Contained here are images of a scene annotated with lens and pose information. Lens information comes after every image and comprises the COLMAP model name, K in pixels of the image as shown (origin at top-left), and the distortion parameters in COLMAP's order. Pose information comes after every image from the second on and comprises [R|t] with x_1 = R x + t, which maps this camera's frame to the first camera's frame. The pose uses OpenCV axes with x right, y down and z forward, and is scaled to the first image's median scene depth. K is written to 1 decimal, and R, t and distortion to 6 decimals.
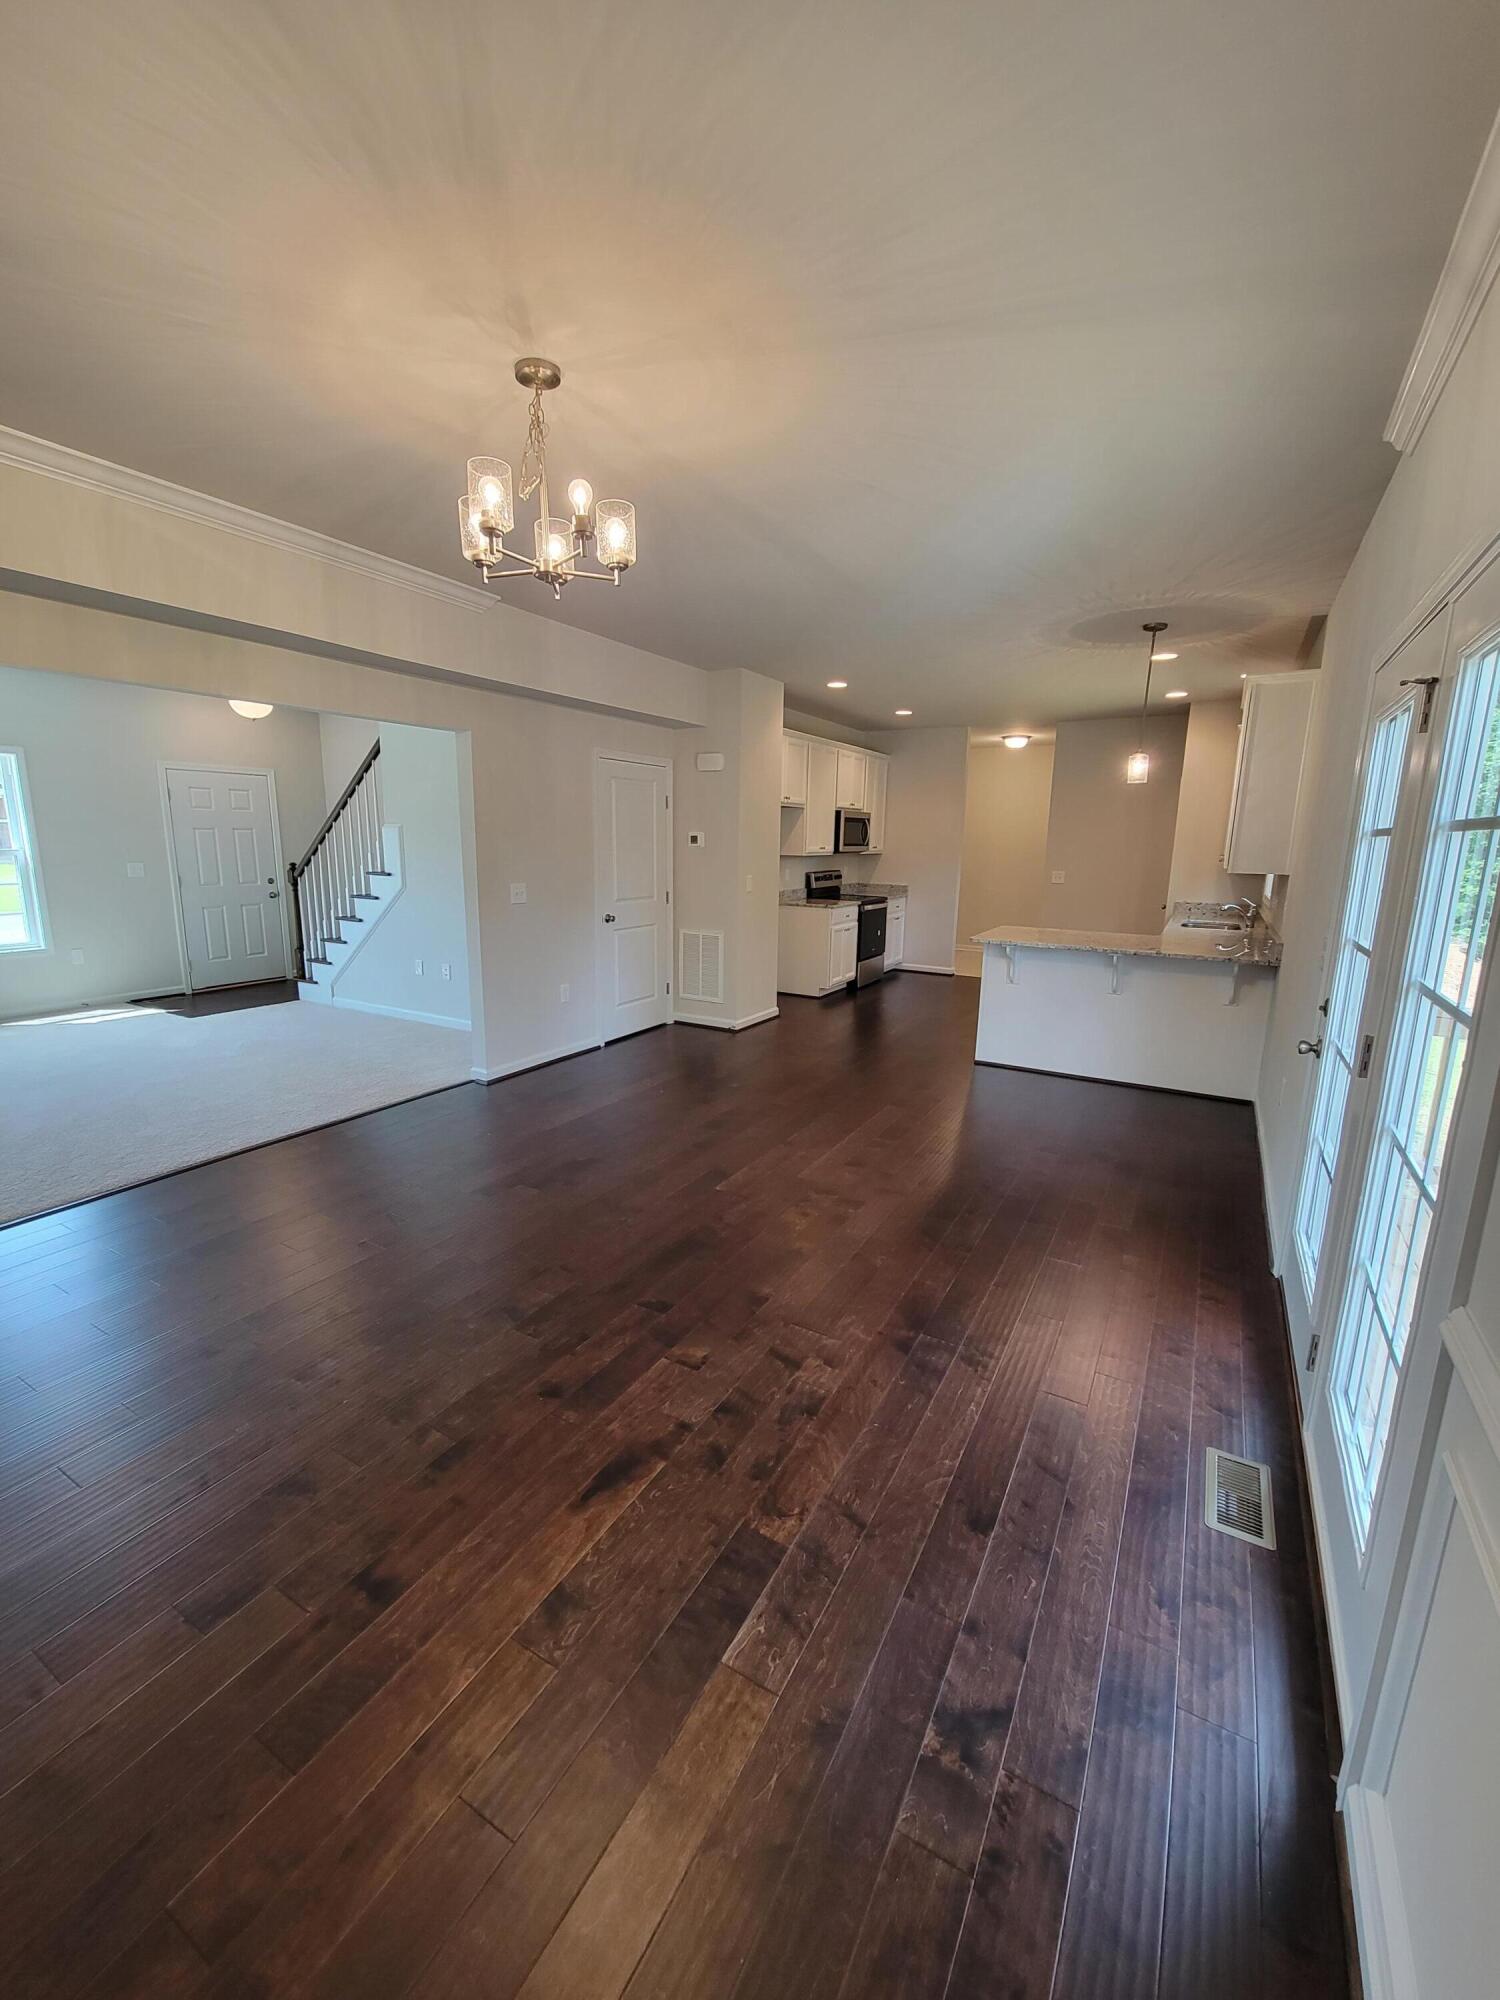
lens RADIAL K [[814.0, 0, 744.9], [0, 814.0, 1006.5], [0, 0, 1]] dist [-0.001805, 0.000716]
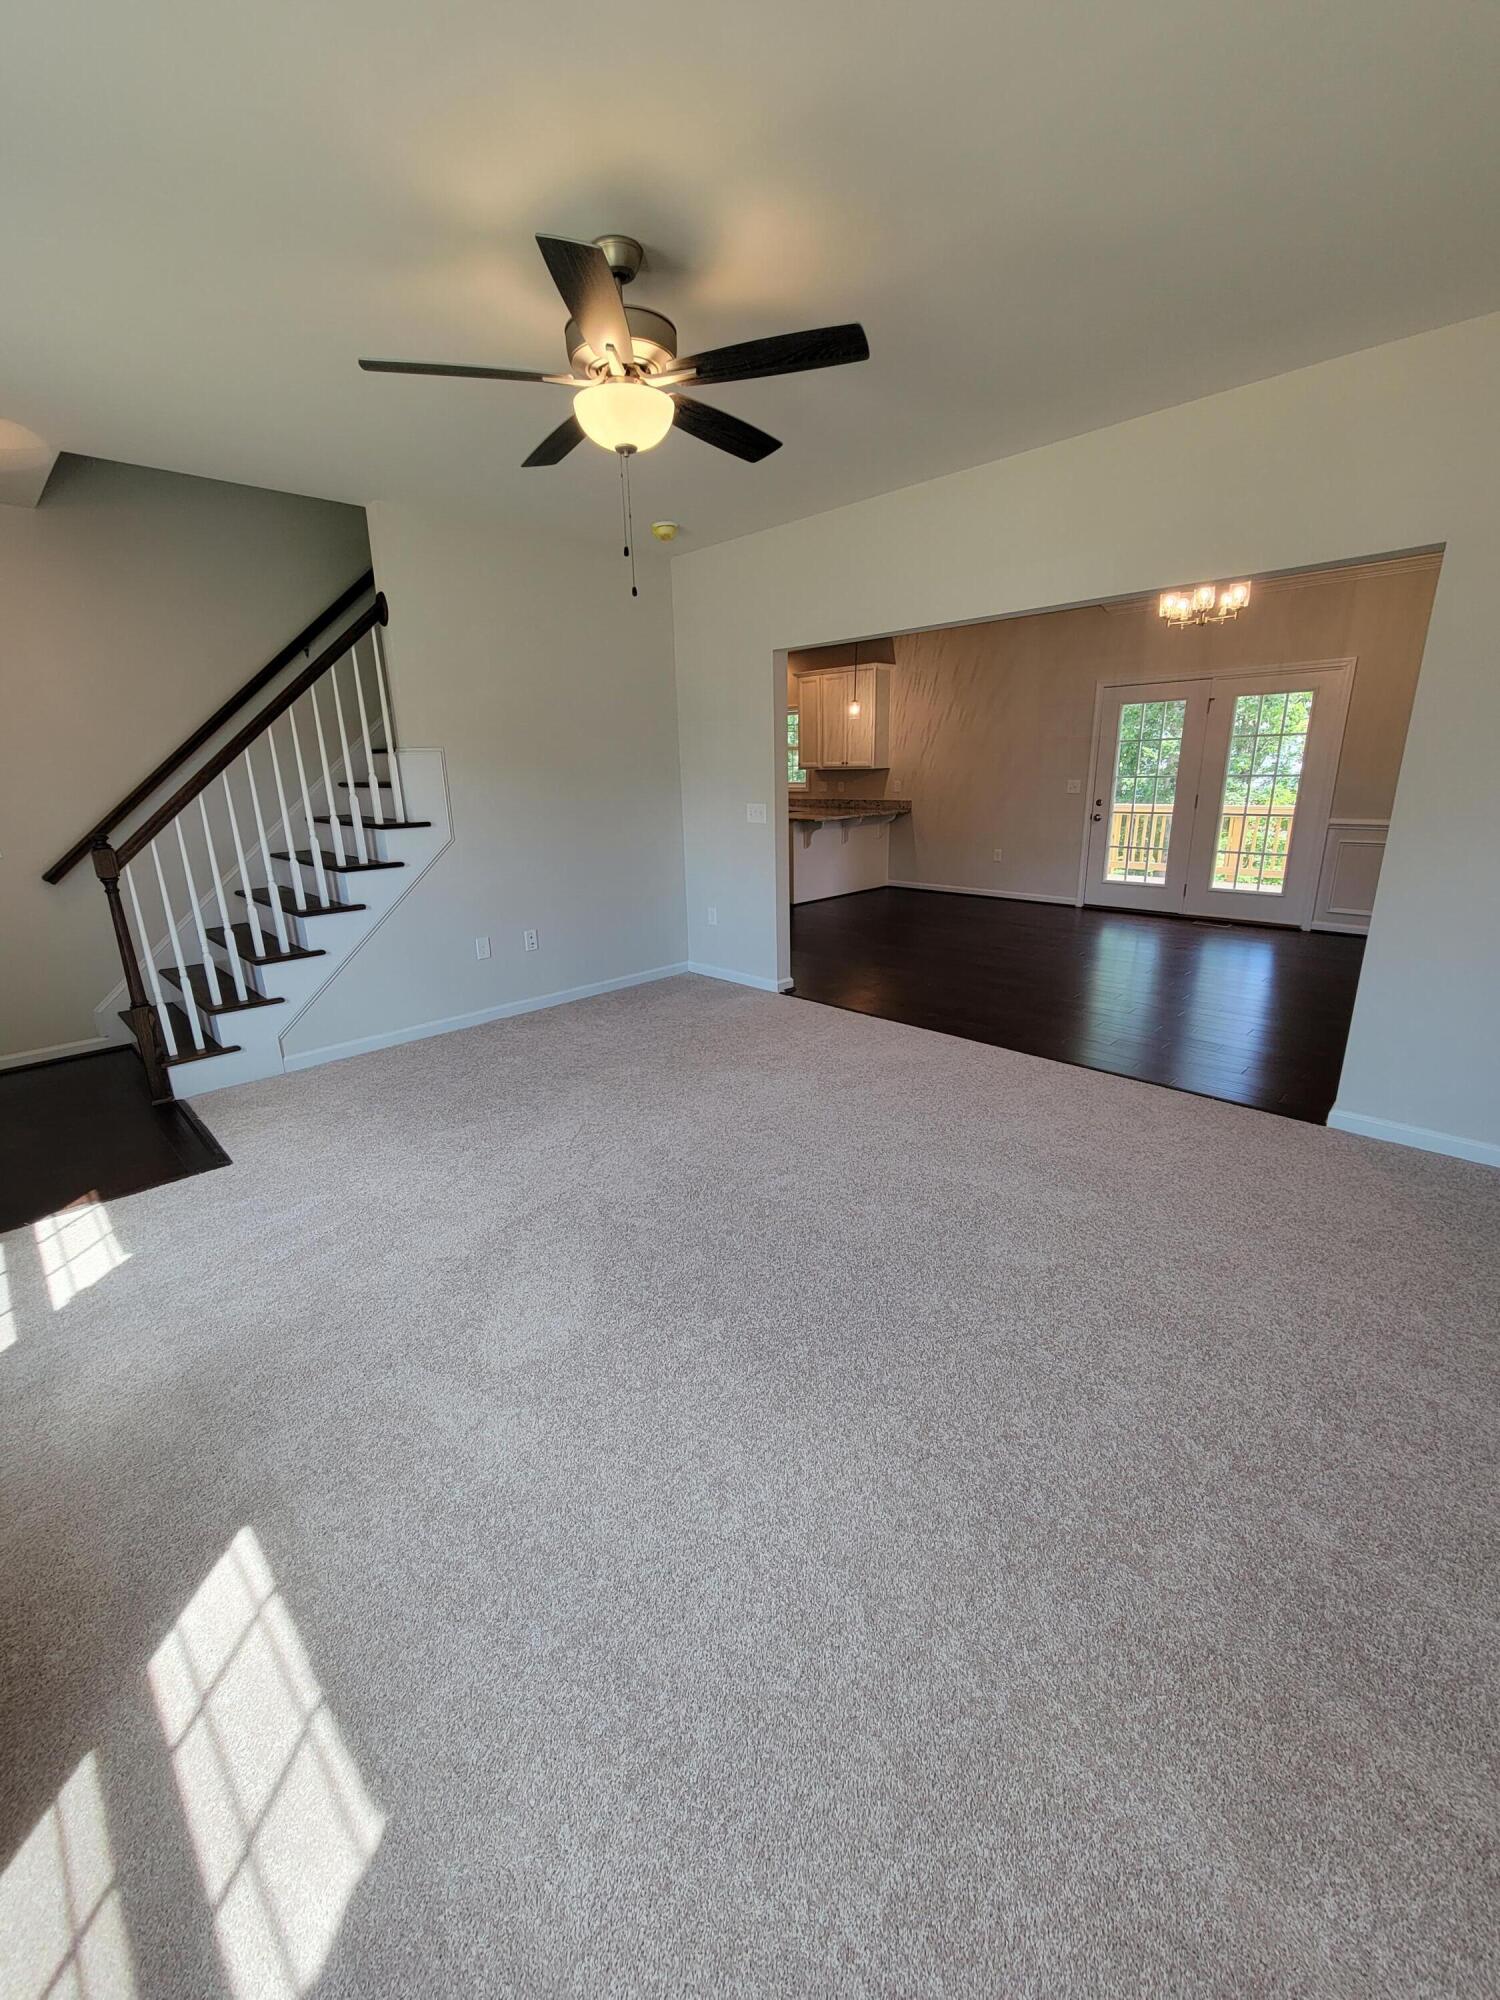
lens RADIAL K [[814.0, 0, 751.0], [0, 814.0, 994.2], [0, 0, 1]] dist [-0.001805, 0.000716]
pose [[0.256110, -0.294811, 0.920595, -1.013321], [0.210089, 0.946569, 0.244682, -0.135481], [-0.943541, 0.130742, 0.304363, 0.549345]]
